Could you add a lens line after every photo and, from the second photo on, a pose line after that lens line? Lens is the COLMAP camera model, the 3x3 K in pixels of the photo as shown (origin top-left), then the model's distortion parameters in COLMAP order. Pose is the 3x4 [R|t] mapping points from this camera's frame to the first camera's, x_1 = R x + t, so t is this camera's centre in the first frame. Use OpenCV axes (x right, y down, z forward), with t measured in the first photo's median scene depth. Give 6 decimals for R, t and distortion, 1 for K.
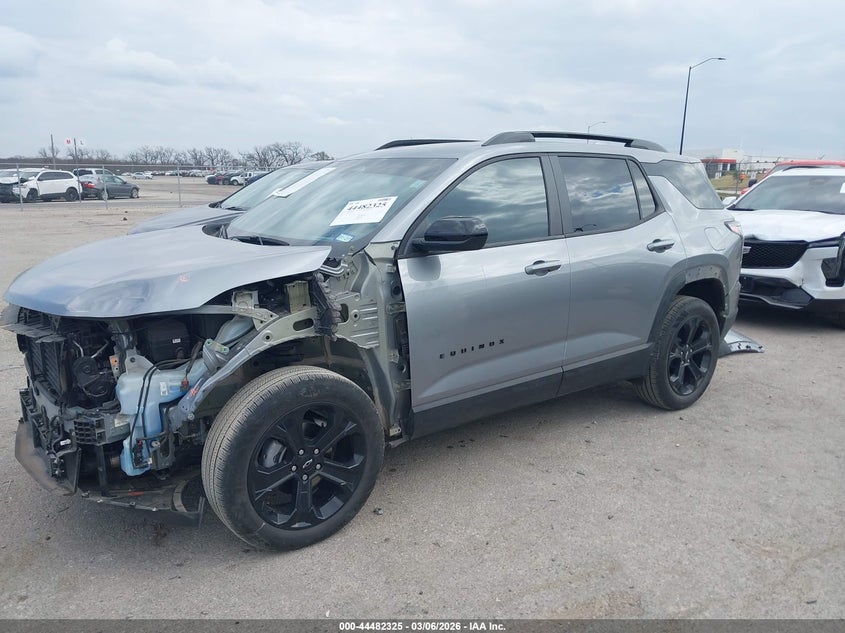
lens RADIAL K [[666.6, 0, 418.3], [0, 666.6, 318.2], [0, 0, 1]] dist [-0.013631, -0.009581]
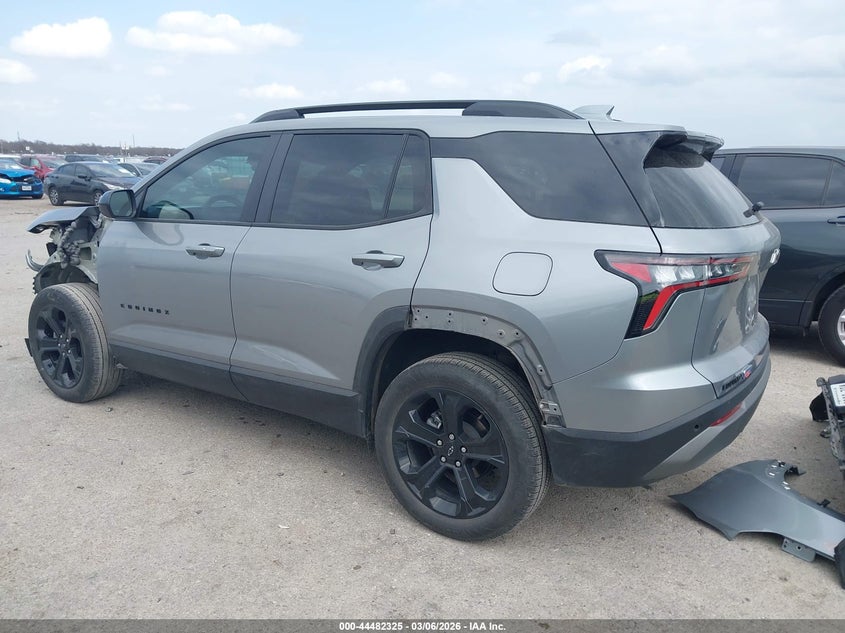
lens RADIAL K [[666.6, 0, 403.0], [0, 666.6, 314.7], [0, 0, 1]] dist [-0.013631, -0.009581]
pose [[0.340912, 0.211654, -0.915959, 1.120035], [-0.210776, 0.966730, 0.144937, -0.177482], [0.916162, 0.143651, 0.374182, 0.863672]]
